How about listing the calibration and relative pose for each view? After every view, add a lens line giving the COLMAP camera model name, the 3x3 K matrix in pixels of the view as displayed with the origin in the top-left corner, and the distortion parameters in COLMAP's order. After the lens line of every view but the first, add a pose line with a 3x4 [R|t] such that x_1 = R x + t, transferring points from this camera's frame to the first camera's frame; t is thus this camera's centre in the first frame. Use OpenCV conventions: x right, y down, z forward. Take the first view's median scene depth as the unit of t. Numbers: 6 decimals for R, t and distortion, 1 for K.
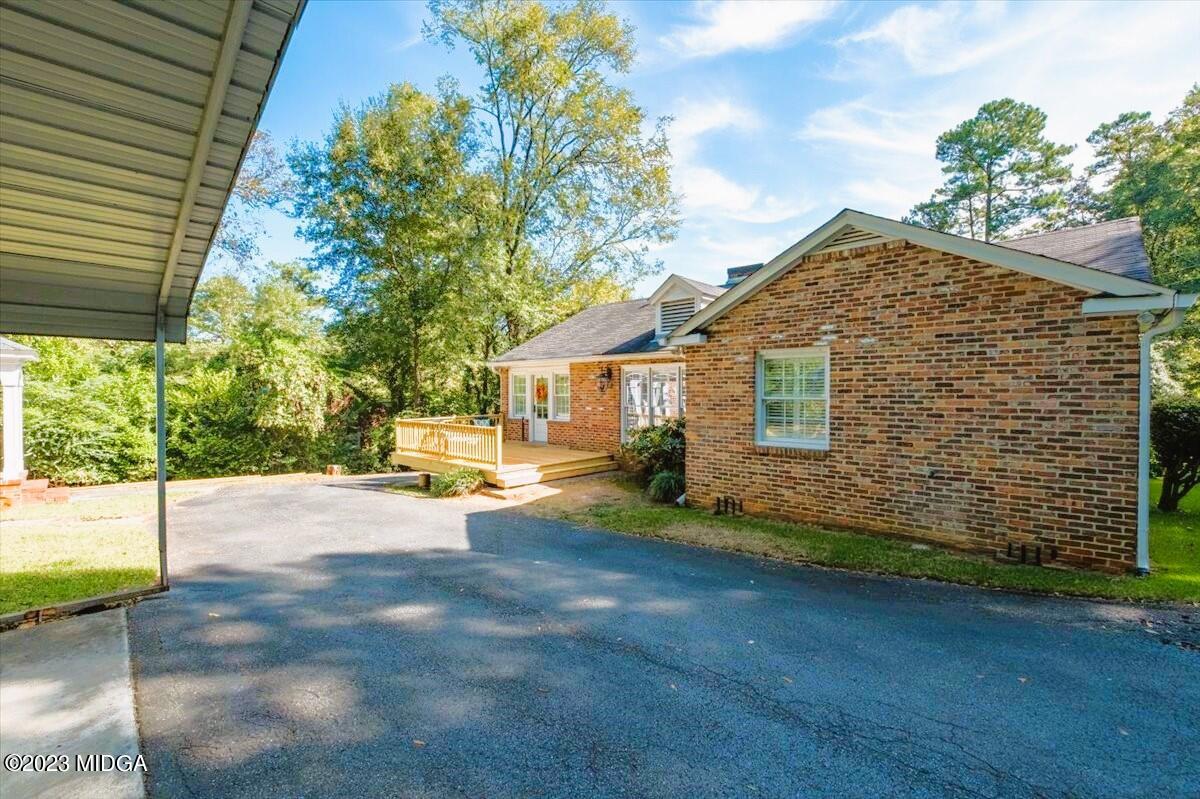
lens RADIAL K [[520.2, 0, 602.4], [0, 520.2, 399.2], [0, 0, 1]] dist [-0.007214, -0.000450]
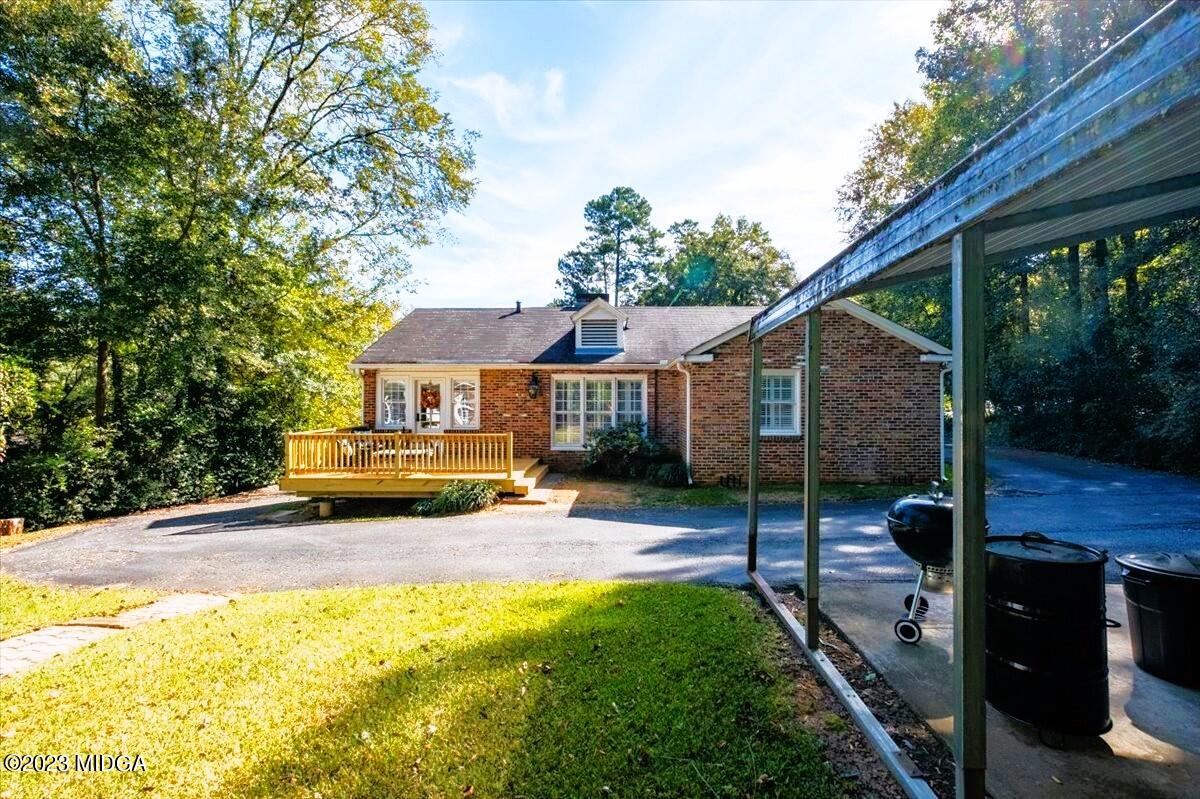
lens RADIAL K [[520.2, 0, 601.7], [0, 520.2, 400.5], [0, 0, 1]] dist [-0.007214, -0.000450]
pose [[0.739985, 0.004736, 0.672606, -0.491949], [0.008616, 0.999826, -0.016519, 0.006411], [-0.672568, 0.018020, 0.739816, 0.111918]]
